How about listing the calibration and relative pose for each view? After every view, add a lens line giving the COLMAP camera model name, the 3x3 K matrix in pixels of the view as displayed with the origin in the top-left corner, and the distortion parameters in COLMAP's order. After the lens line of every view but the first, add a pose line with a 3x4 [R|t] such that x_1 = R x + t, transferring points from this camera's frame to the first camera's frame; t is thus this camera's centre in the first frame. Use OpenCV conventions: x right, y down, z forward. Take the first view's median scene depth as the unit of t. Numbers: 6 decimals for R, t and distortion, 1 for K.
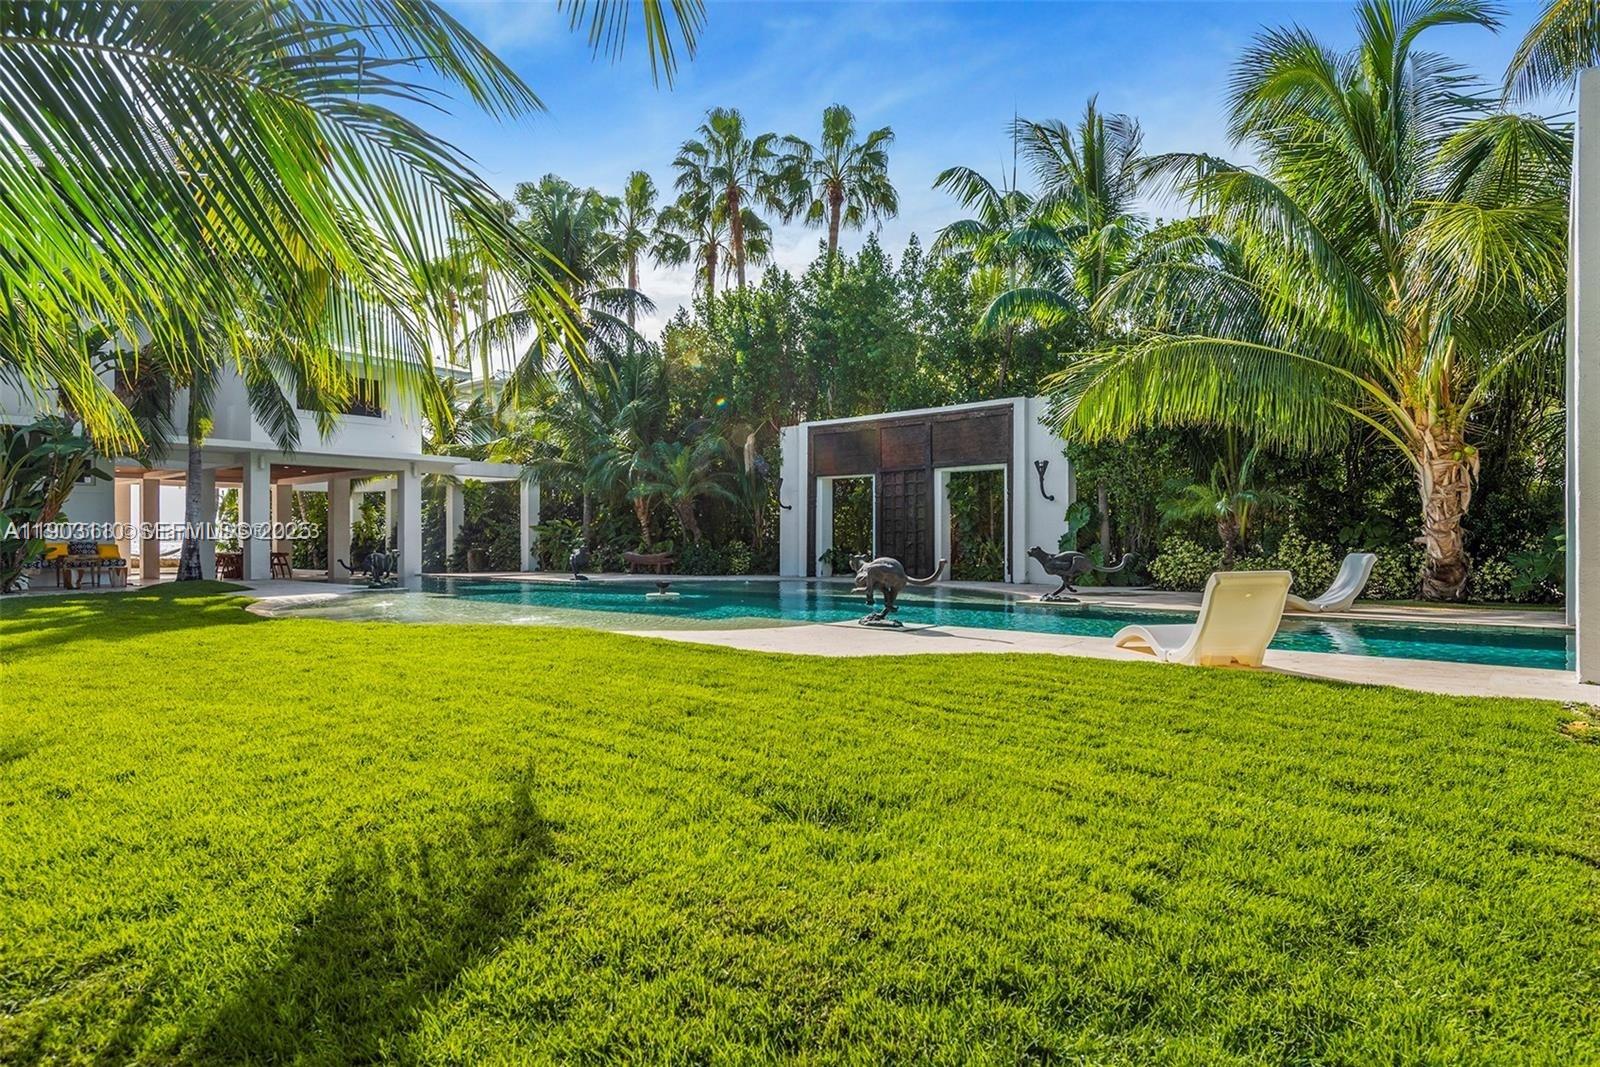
lens RADIAL K [[896.9, 0, 800.0], [0, 896.9, 533.5], [0, 0, 1]] dist [-0.000599, -0.000384]
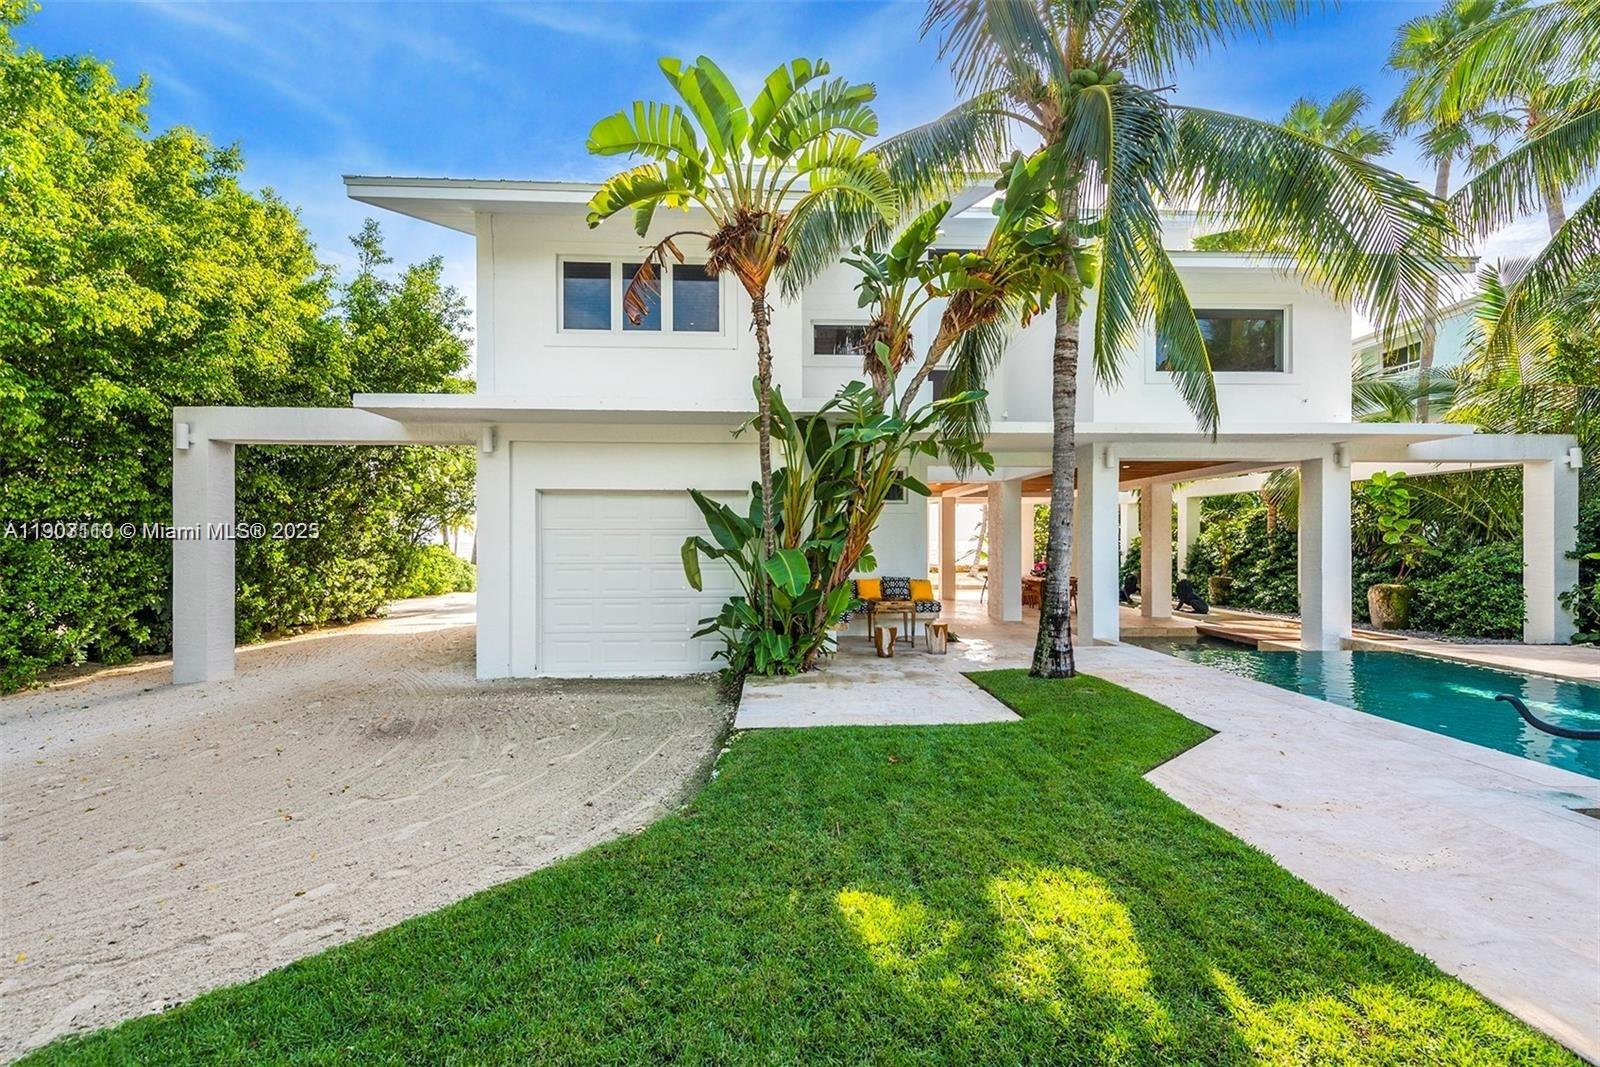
lens RADIAL K [[643.3, 0, 800.0], [0, 643.3, 533.5], [0, 0, 1]] dist [-0.000171, 0.000009]
pose [[0.673607, -0.005610, -0.739069, -0.435003], [0.006946, 0.999975, -0.001259, -0.027300], [0.739057, -0.004286, 0.673629, 0.551059]]
